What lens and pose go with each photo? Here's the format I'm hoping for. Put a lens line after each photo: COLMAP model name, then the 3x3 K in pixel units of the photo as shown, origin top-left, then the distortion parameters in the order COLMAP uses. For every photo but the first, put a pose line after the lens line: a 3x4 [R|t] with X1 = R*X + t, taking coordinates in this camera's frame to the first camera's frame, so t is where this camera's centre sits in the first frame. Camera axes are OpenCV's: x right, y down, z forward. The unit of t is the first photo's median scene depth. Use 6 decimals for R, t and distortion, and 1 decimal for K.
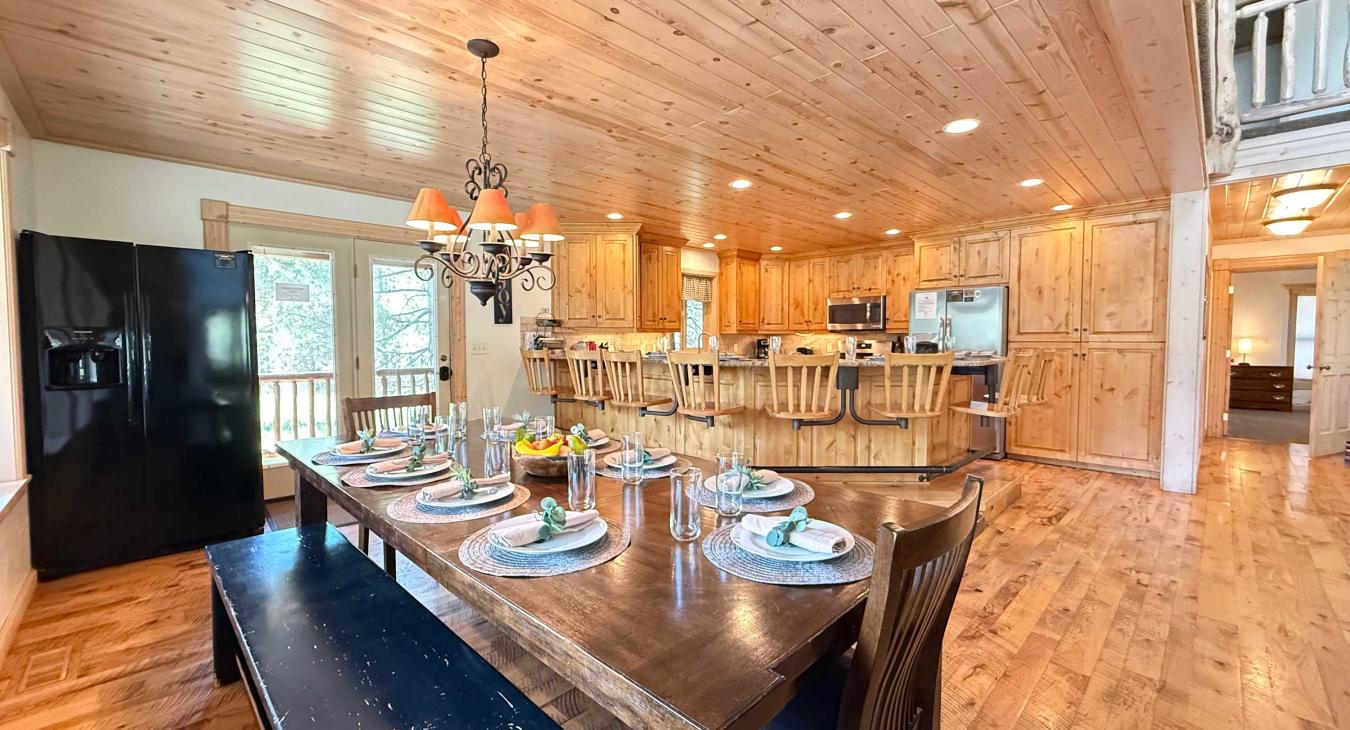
lens RADIAL K [[539.0, 0, 671.0], [0, 539.0, 362.5], [0, 0, 1]] dist [-0.002393, 0.000141]
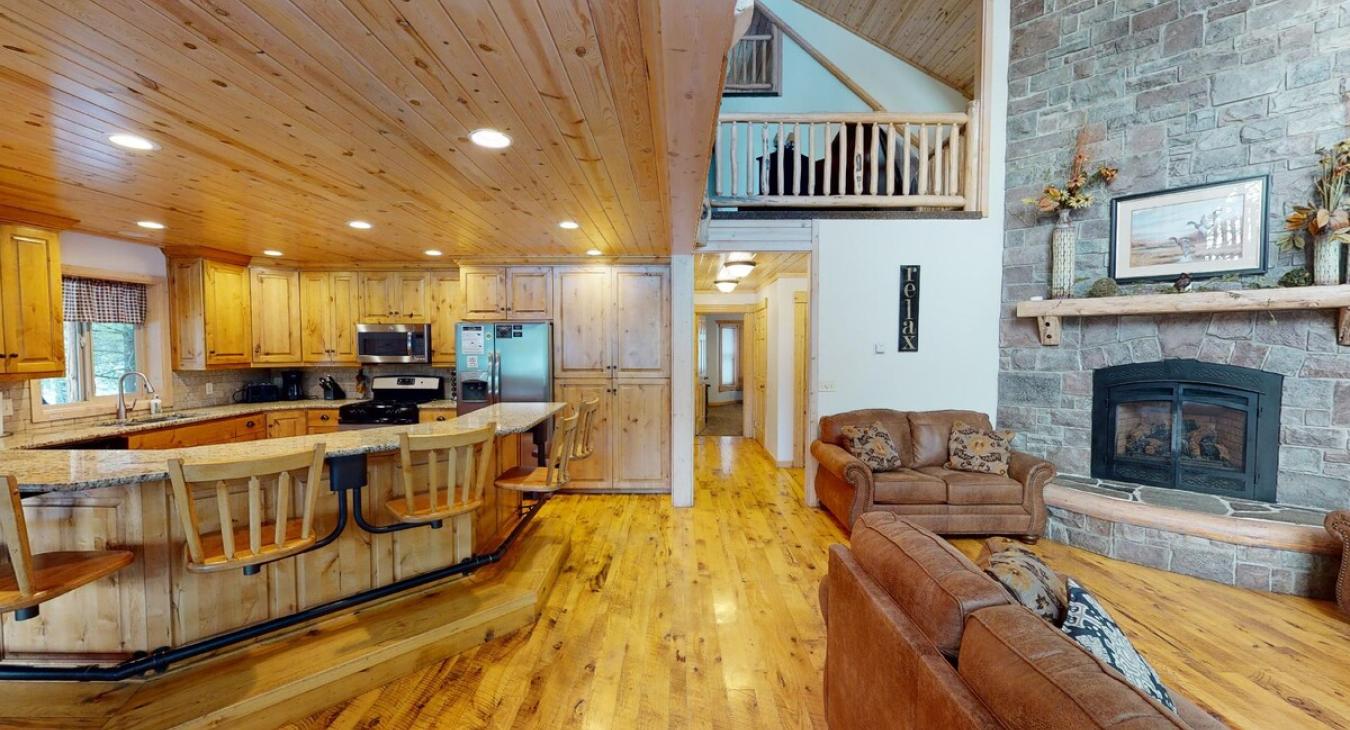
lens RADIAL K [[510.1, 0, 674.3], [0, 510.1, 368.1], [0, 0, 1]] dist [0.000625, 0.000182]
pose [[0.704181, -0.030498, 0.709365, 0.130160], [0.029538, 0.999470, 0.013648, -0.076440], [-0.709405, 0.011343, 0.704709, 0.201868]]
